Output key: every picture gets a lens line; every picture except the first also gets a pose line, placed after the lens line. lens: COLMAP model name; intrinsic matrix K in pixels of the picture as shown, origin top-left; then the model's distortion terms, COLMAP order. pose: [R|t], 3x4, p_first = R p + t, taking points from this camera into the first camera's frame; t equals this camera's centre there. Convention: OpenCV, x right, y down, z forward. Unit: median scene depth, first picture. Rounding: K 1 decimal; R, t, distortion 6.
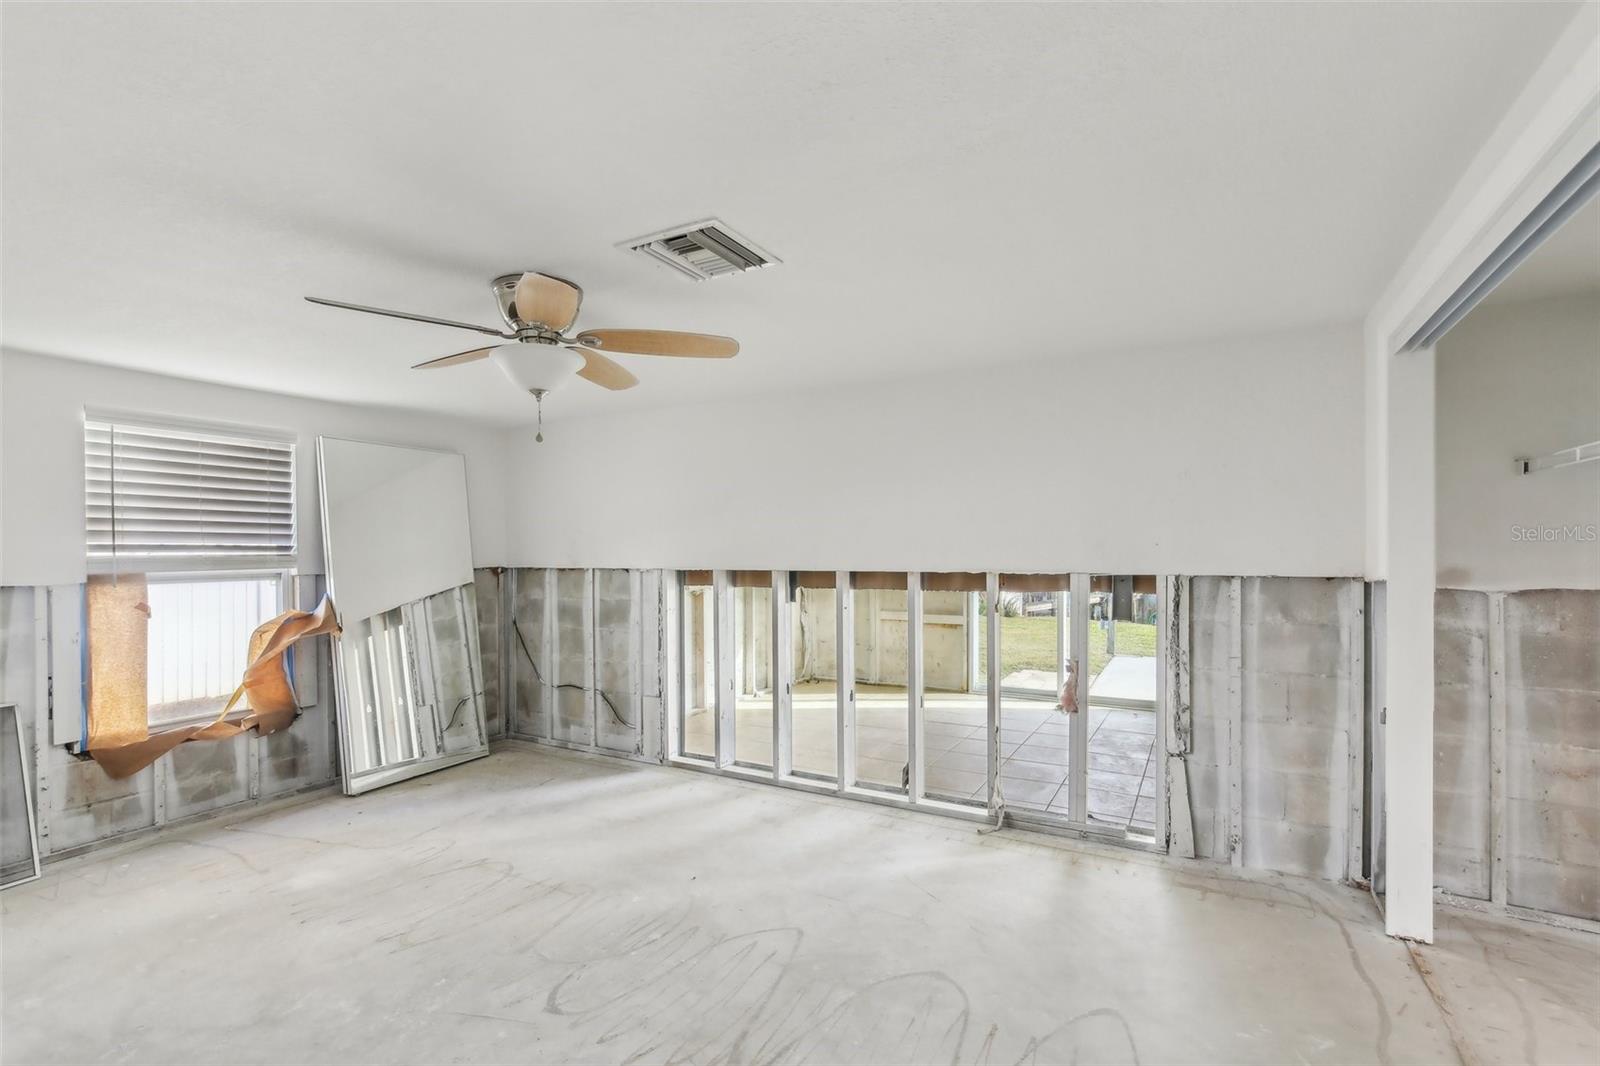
lens RADIAL K [[734.1, 0, 766.9], [0, 734.1, 558.2], [0, 0, 1]] dist [-0.007857, 0.005921]
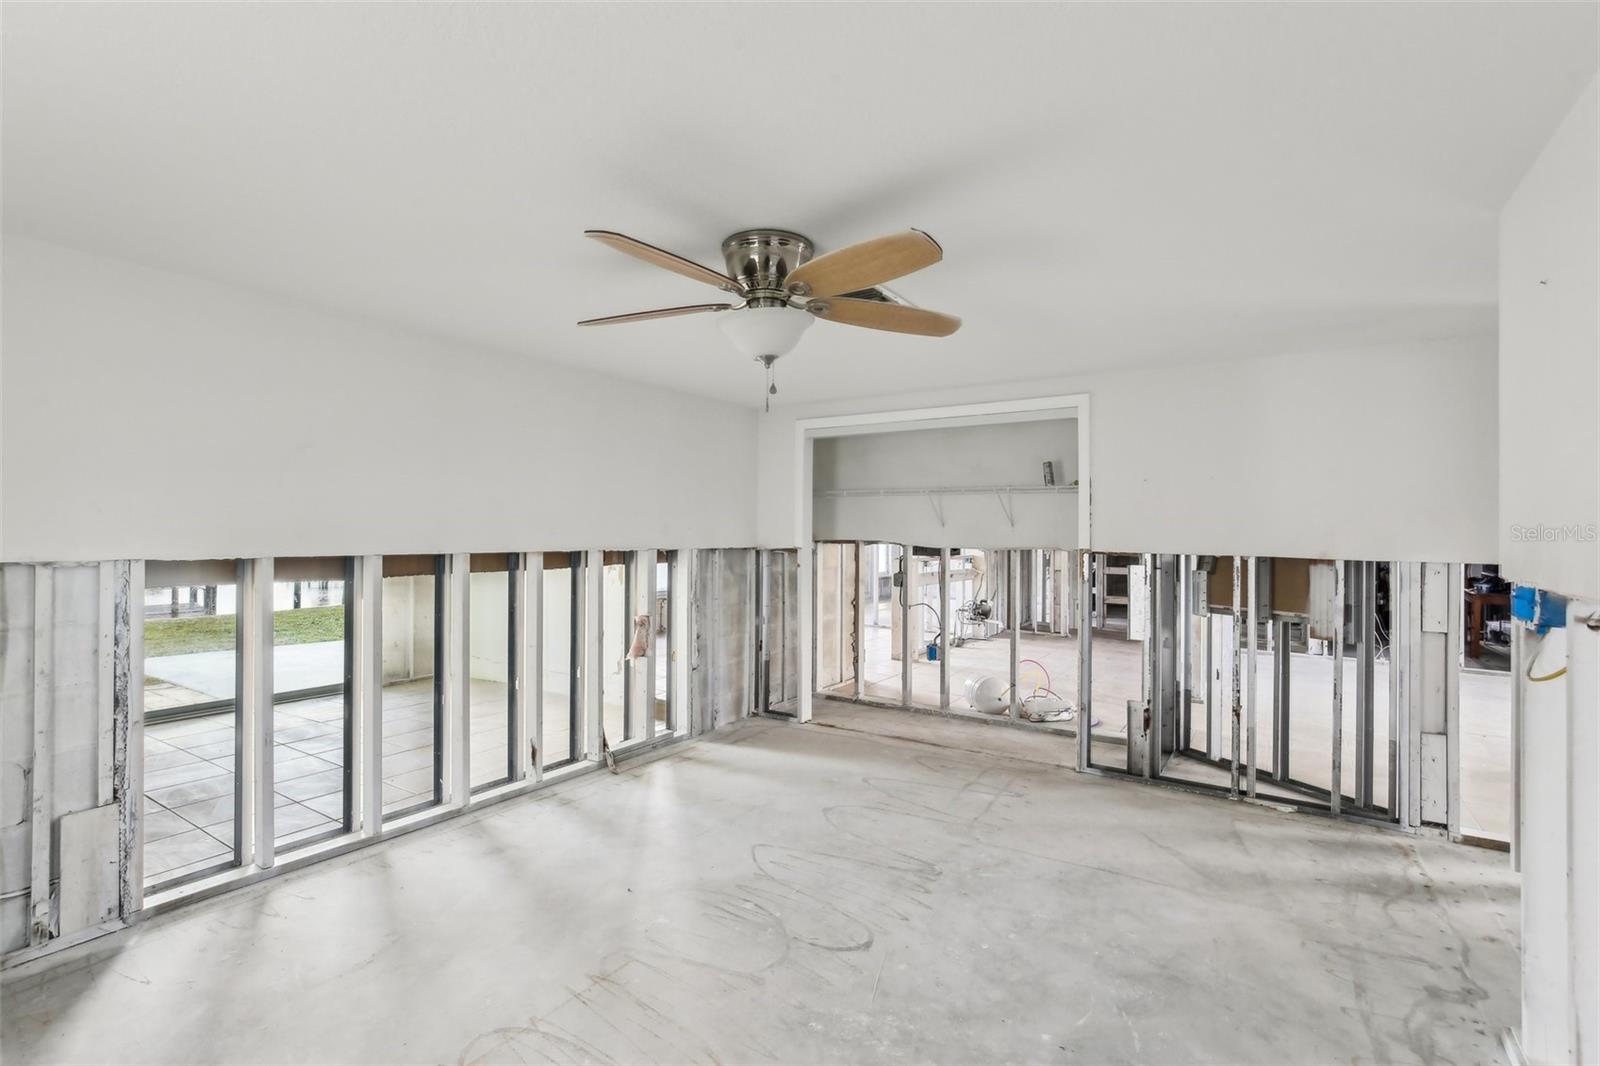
lens RADIAL K [[734.1, 0, 810.3], [0, 734.1, 533.0], [0, 0, 1]] dist [-0.007857, 0.005921]
pose [[0.059153, 0.005216, 0.998235, -1.007944], [0.001187, 0.999985, -0.005295, -0.000993], [-0.998248, 0.001498, 0.059146, 0.729514]]
